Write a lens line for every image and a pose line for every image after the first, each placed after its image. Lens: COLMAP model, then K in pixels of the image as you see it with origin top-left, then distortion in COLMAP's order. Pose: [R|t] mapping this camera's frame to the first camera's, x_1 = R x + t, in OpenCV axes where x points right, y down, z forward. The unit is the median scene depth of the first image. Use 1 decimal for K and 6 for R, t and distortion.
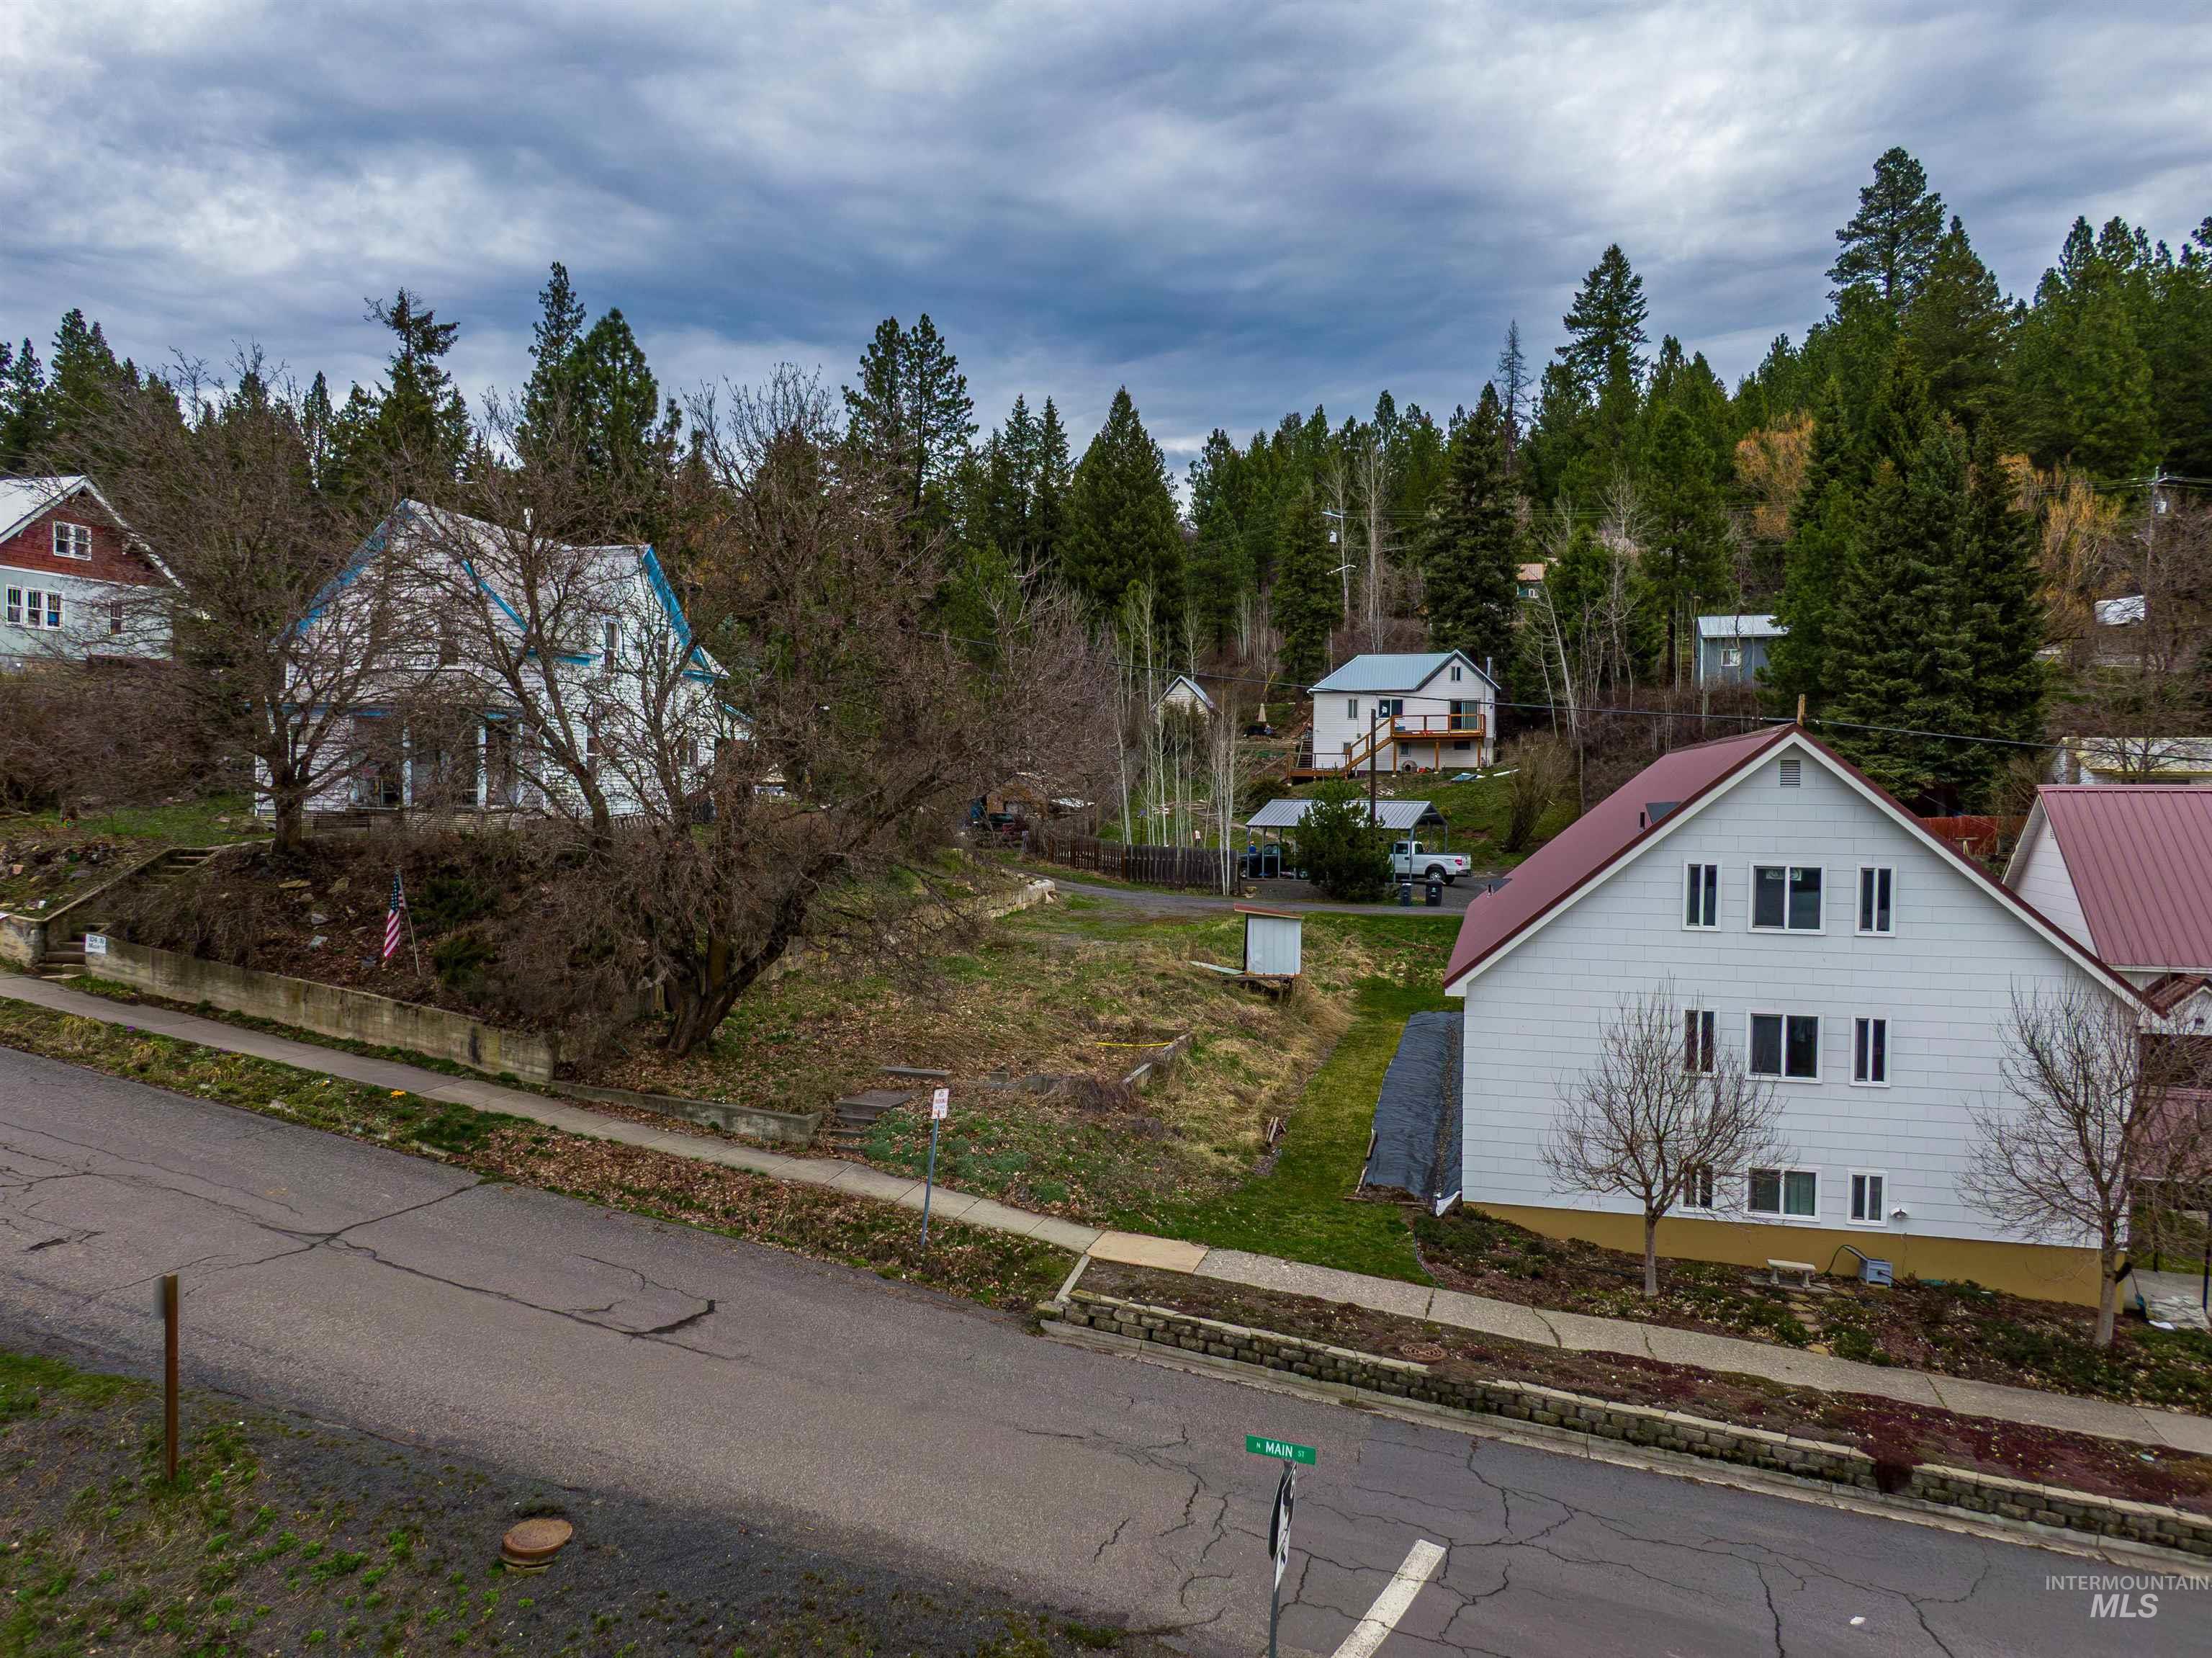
lens RADIAL K [[1587.0, 0, 1104.1], [0, 1587.0, 829.1], [0, 0, 1]] dist [0.032114, -0.046630]
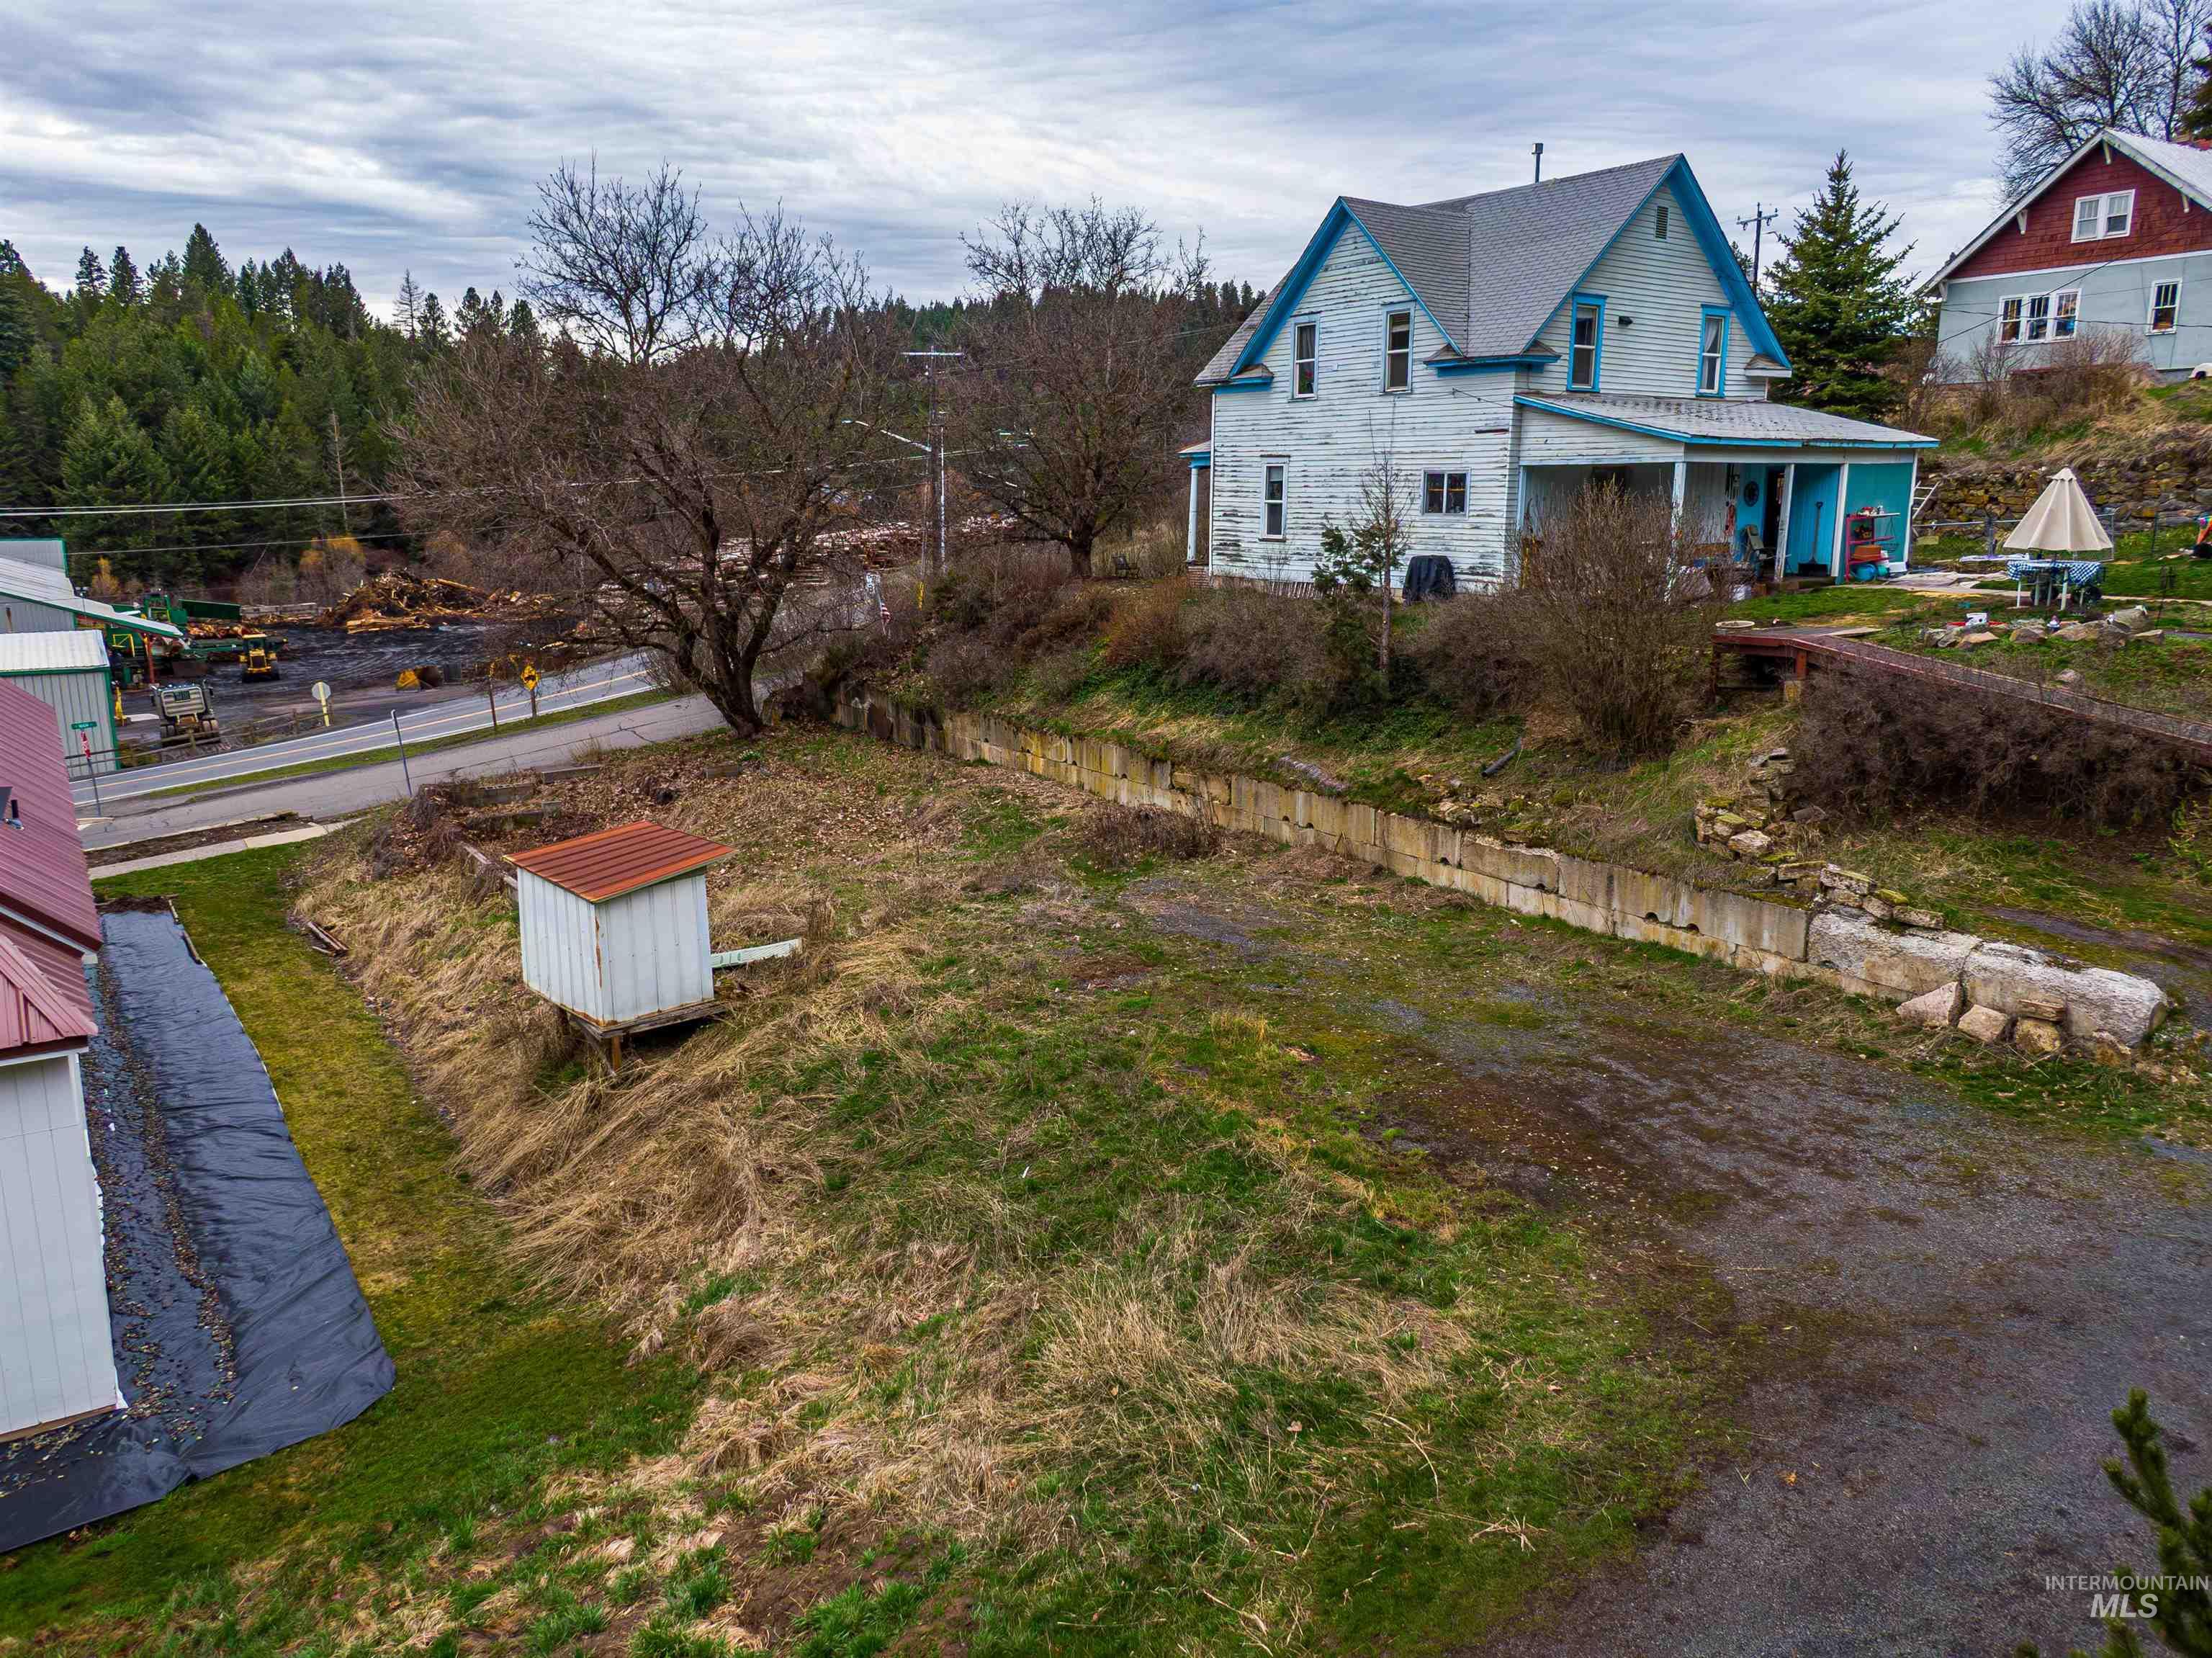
lens RADIAL K [[1587.0, 0, 1114.3], [0, 1587.0, 836.2], [0, 0, 1]] dist [0.032114, -0.046630]
pose [[-0.658336, 0.144917, -0.738642, 0.375932], [-0.017397, 0.978101, 0.207402, -0.049848], [0.752523, 0.149390, -0.641398, 1.547858]]
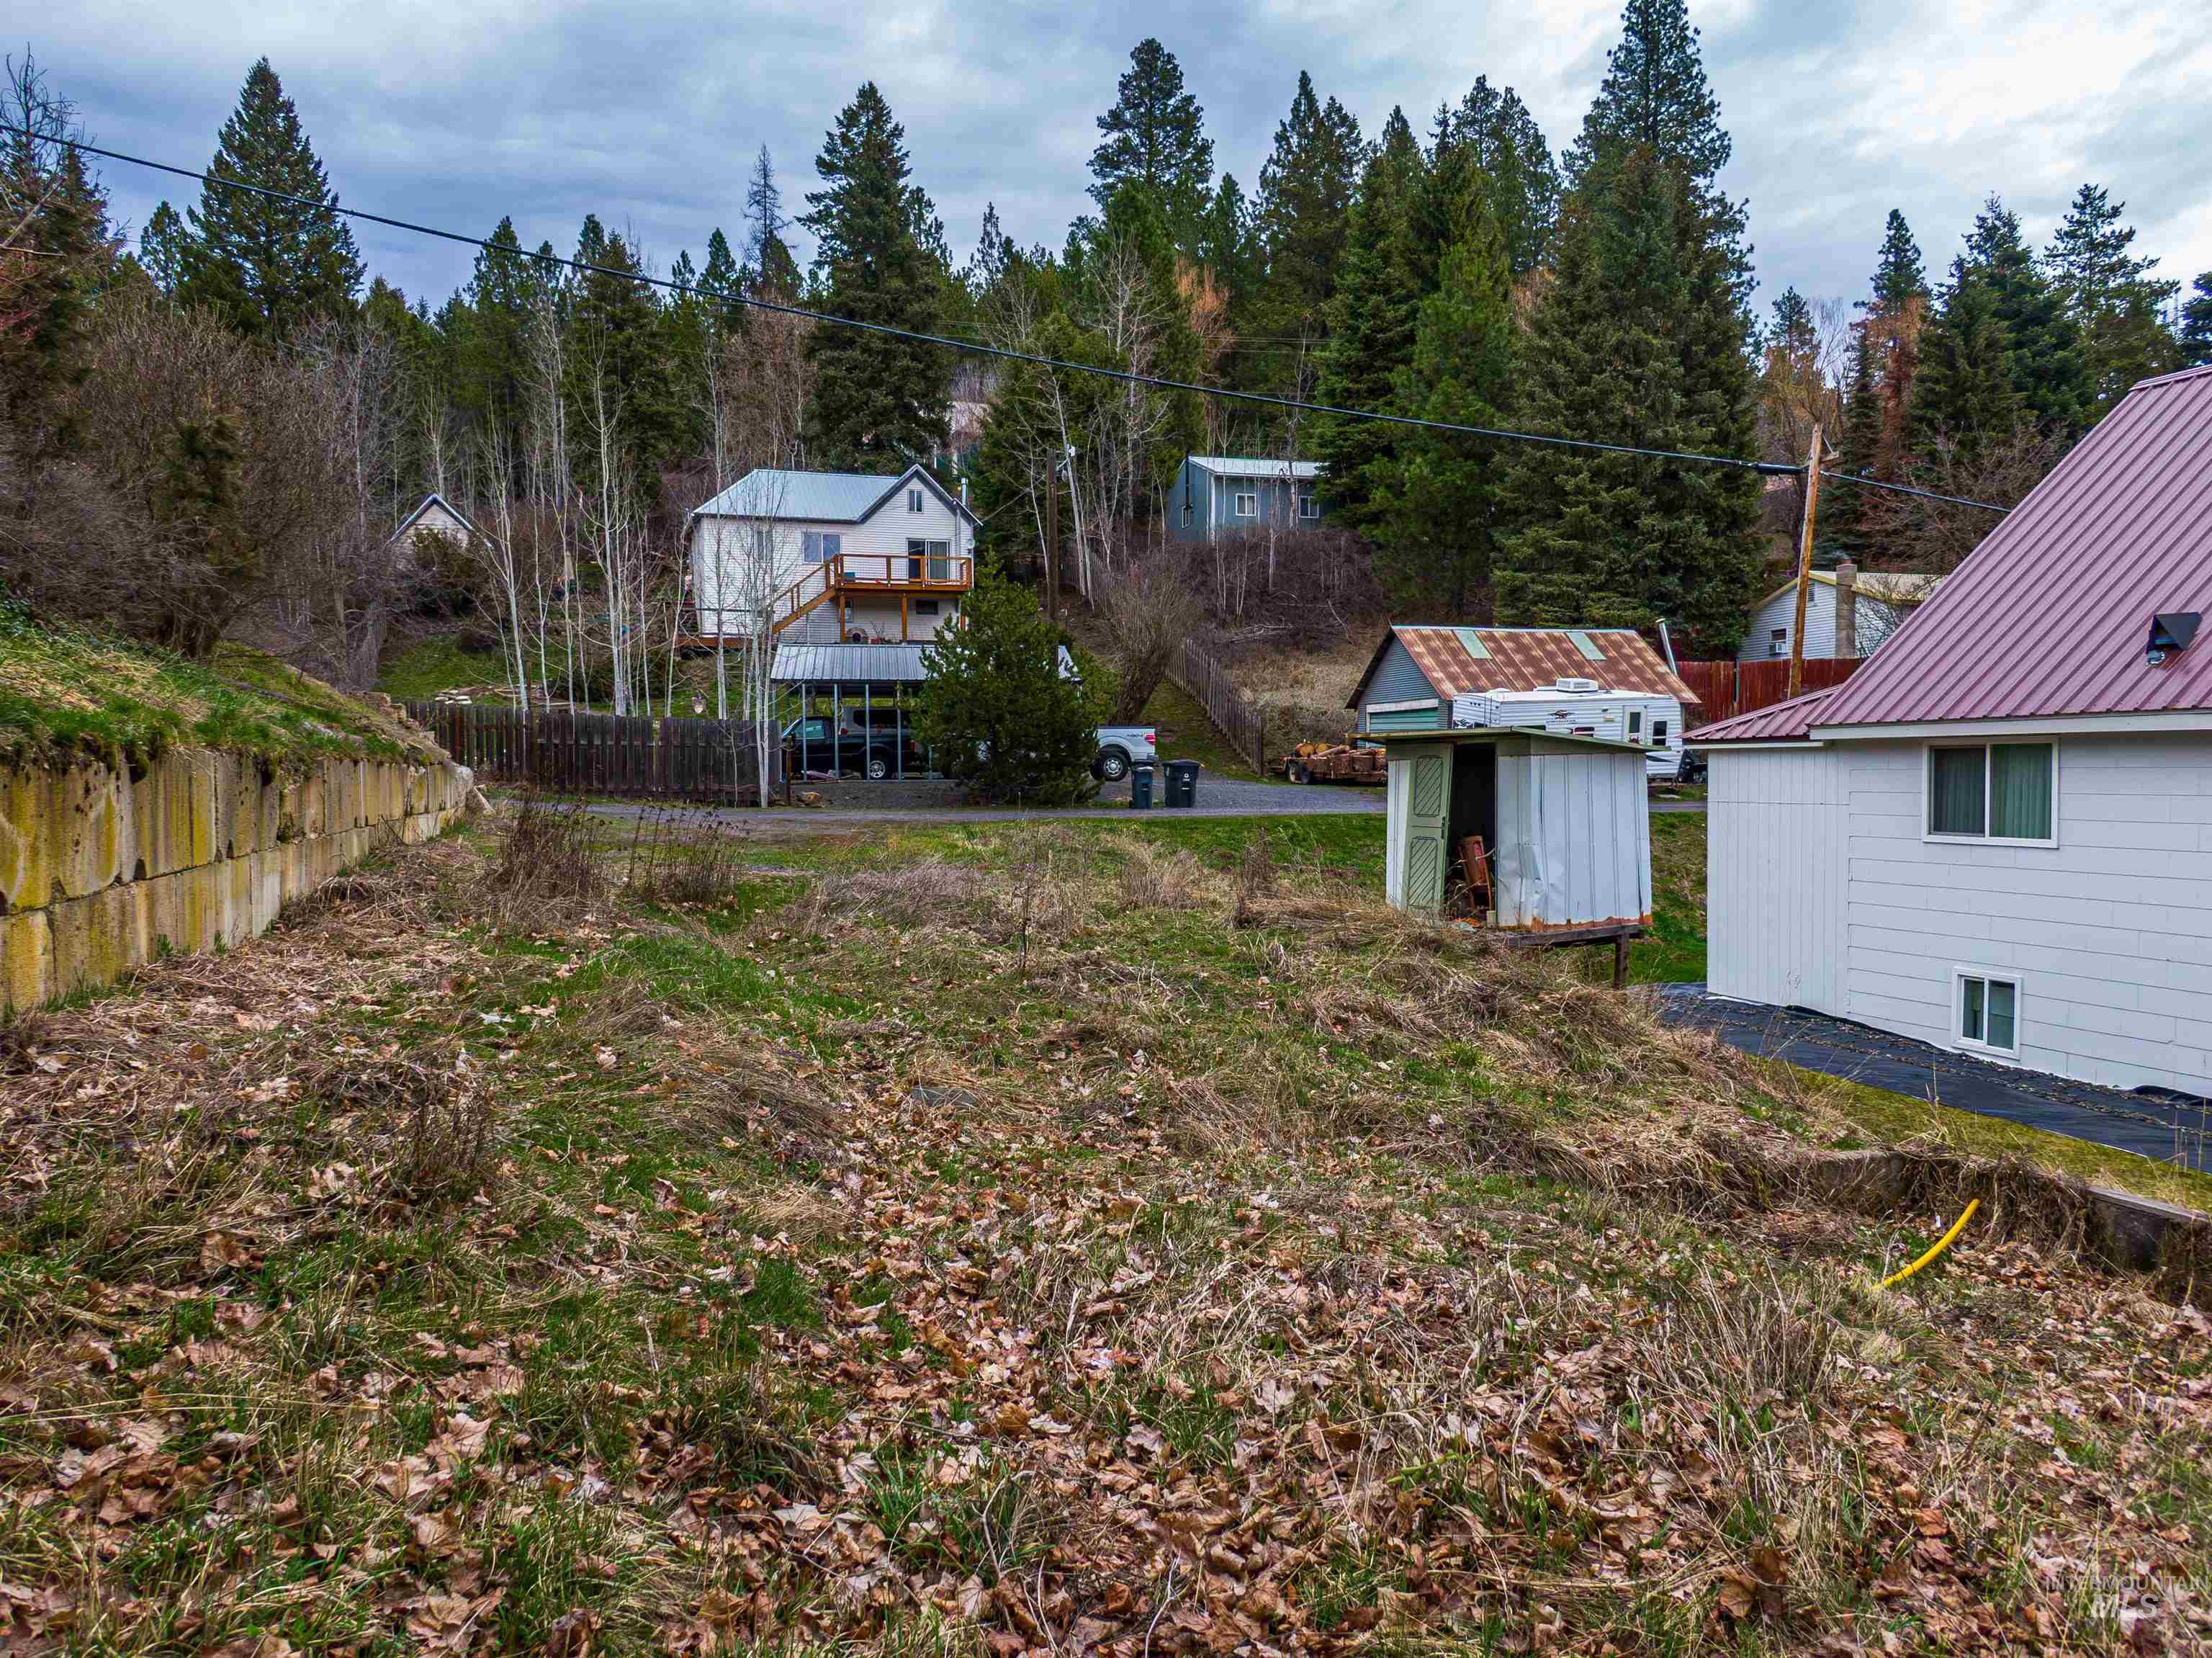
lens RADIAL K [[1587.0, 0, 1109.0], [0, 1587.0, 837.9], [0, 0, 1]] dist [0.032114, -0.046630]
pose [[0.839165, -0.035886, 0.542692, -0.176799], [0.028669, 0.999352, 0.021751, 0.072056], [-0.543121, -0.002694, 0.839650, 0.840693]]
